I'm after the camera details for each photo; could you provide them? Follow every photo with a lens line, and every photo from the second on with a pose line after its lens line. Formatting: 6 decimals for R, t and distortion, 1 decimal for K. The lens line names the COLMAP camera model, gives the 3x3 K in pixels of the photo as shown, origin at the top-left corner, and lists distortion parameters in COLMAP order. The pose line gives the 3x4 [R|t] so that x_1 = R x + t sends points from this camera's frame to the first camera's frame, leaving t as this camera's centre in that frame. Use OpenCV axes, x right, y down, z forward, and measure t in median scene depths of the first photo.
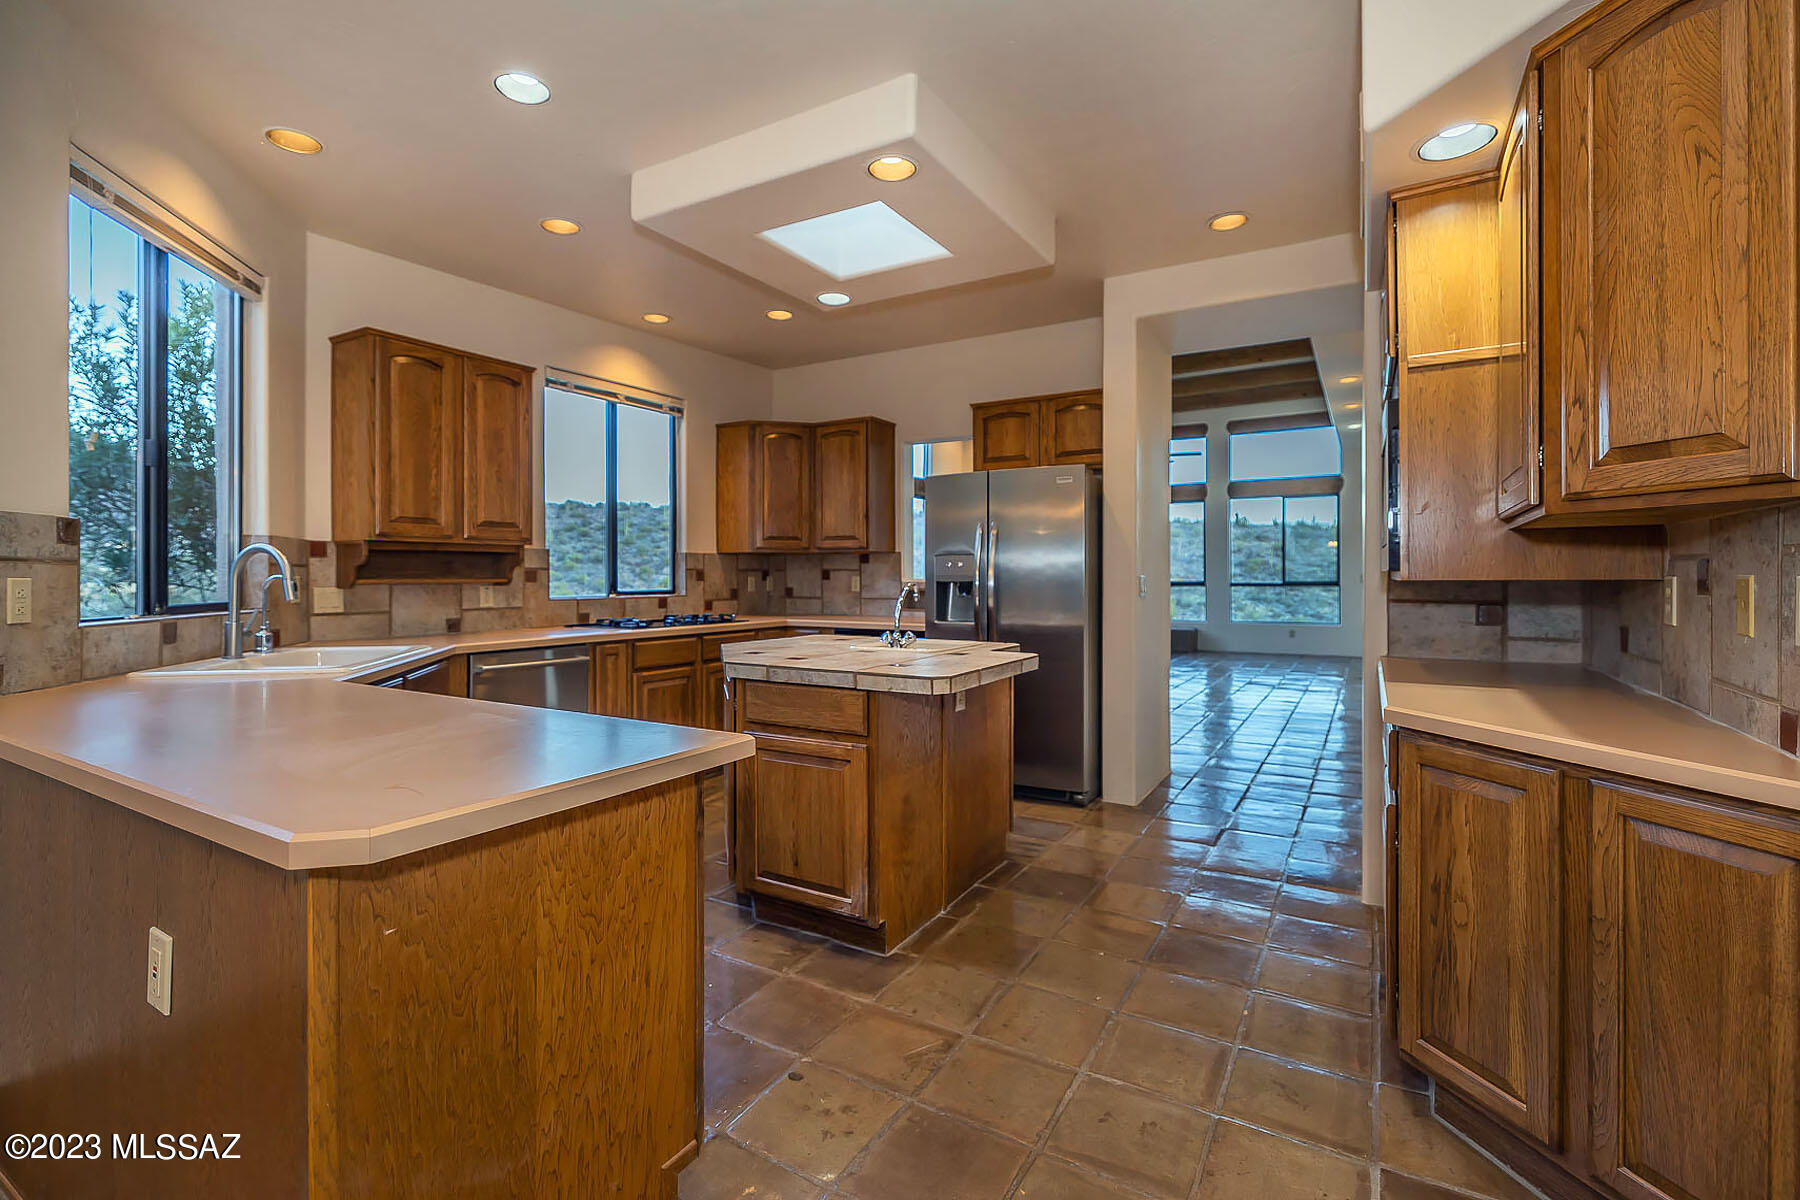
lens RADIAL K [[779.6, 0, 904.9], [0, 779.6, 578.4], [0, 0, 1]] dist [-0.001690, -0.000407]
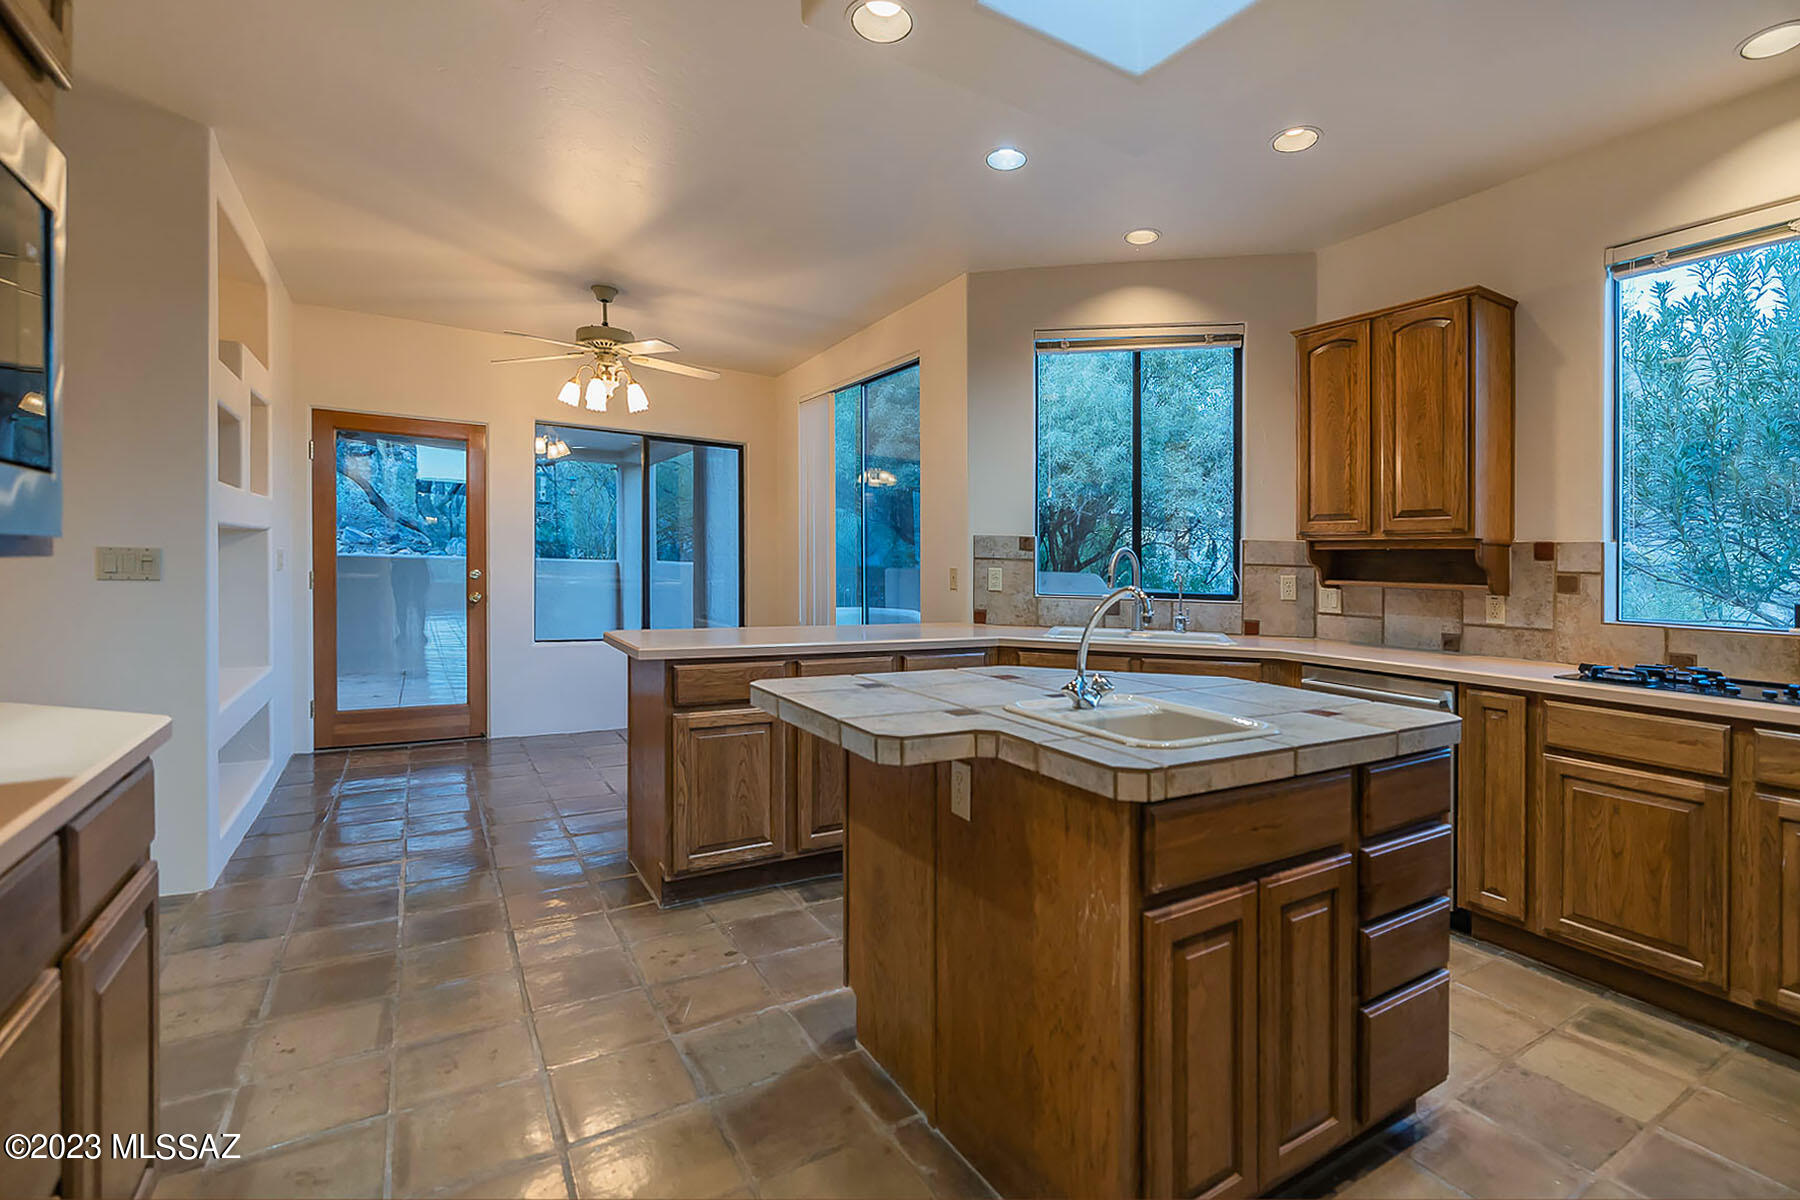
lens RADIAL K [[845.4, 0, 900.0], [0, 845.4, 600.0], [0, 0, 1]] dist [0.000692, 0.000554]
pose [[-0.486679, 0.027772, -0.873139, 0.513496], [-0.029785, 0.998386, 0.048358, -0.009075], [0.873073, 0.049541, -0.485066, 1.051968]]
